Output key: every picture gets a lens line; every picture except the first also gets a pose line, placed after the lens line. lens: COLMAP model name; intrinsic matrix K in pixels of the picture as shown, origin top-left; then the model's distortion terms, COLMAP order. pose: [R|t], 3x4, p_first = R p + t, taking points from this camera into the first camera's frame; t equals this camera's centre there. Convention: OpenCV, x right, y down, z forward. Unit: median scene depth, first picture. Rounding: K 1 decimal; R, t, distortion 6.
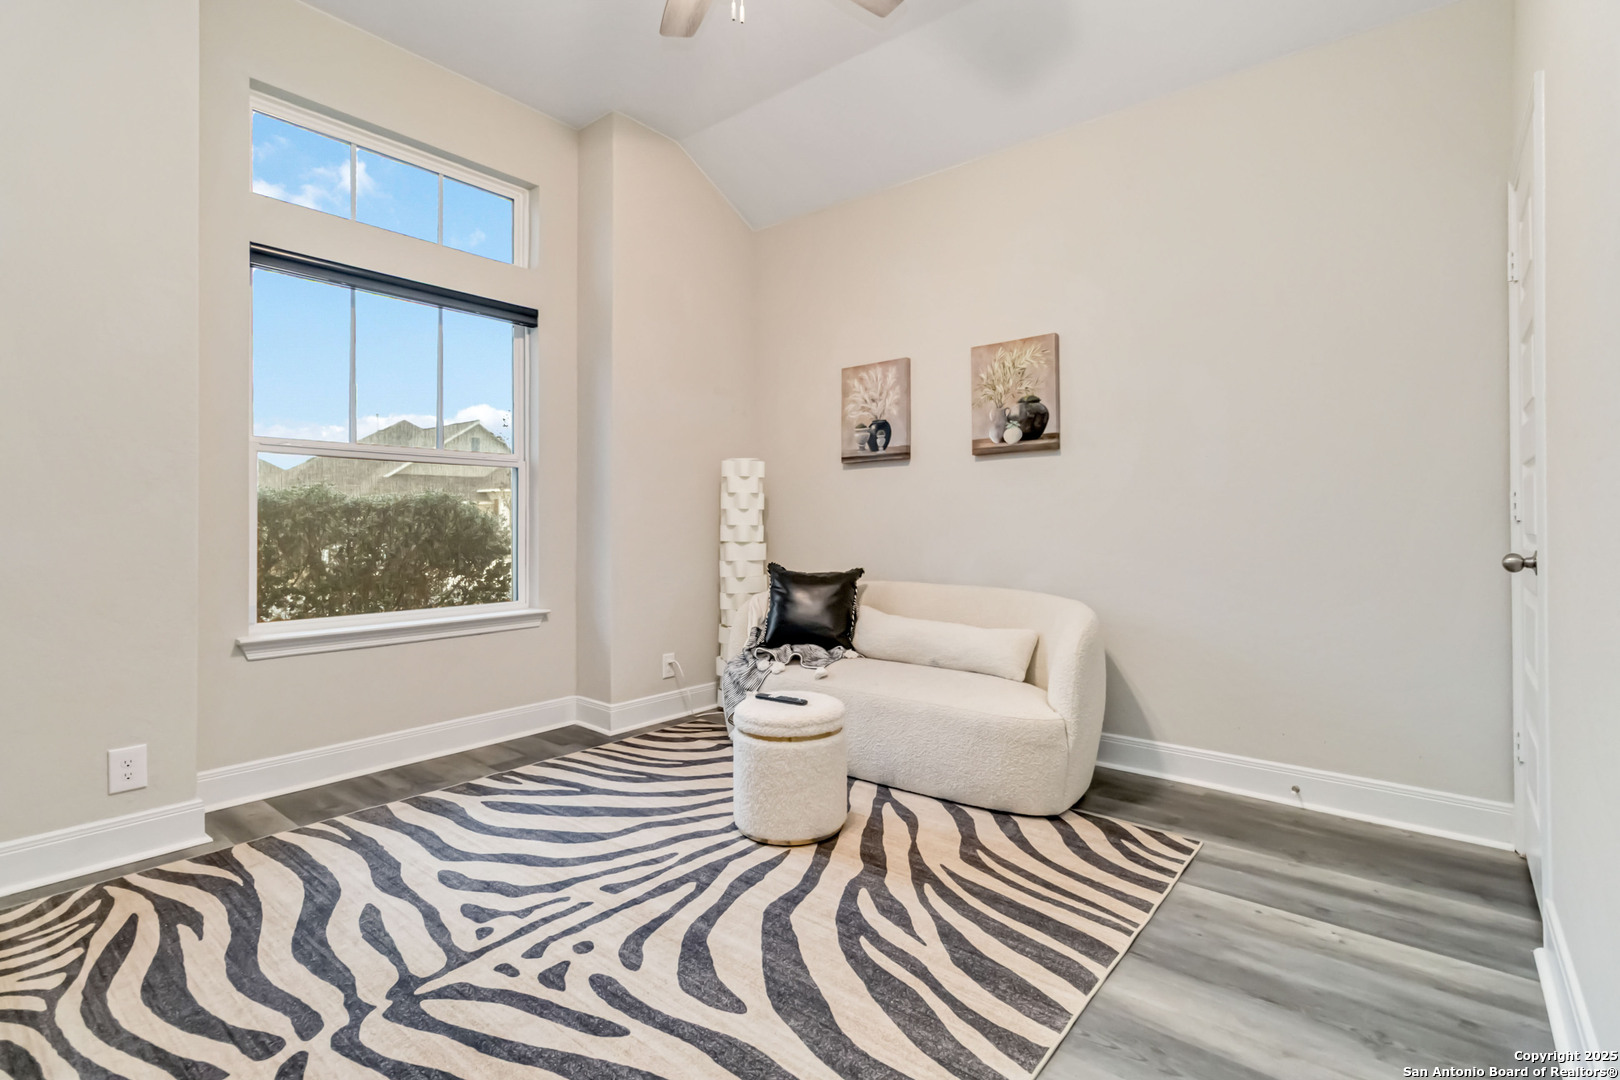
lens RADIAL K [[755.1, 0, 806.4], [0, 755.1, 530.3], [0, 0, 1]] dist [0.002682, 0.000369]
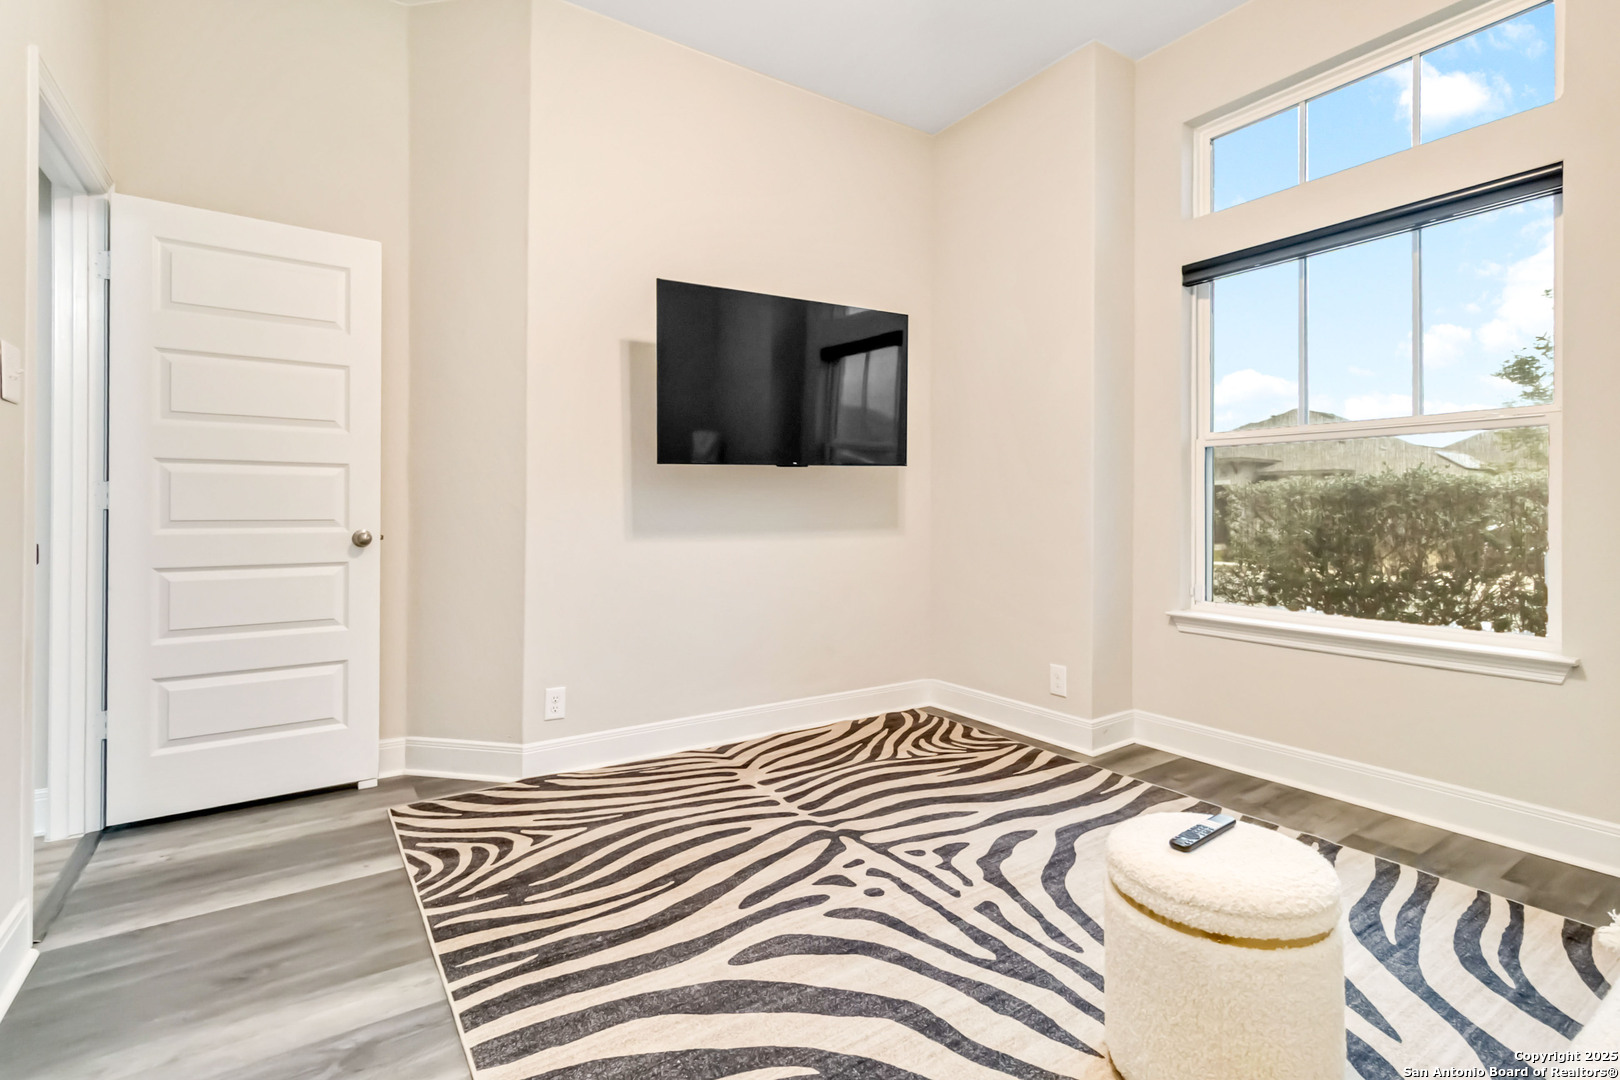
lens RADIAL K [[755.1, 0, 826.1], [0, 755.1, 514.8], [0, 0, 1]] dist [0.002682, 0.000369]
pose [[-0.275076, 0.002433, -0.961419, 0.726579], [-0.008174, 0.999955, 0.004869, -0.009958], [0.961388, 0.009198, -0.275044, 1.123961]]
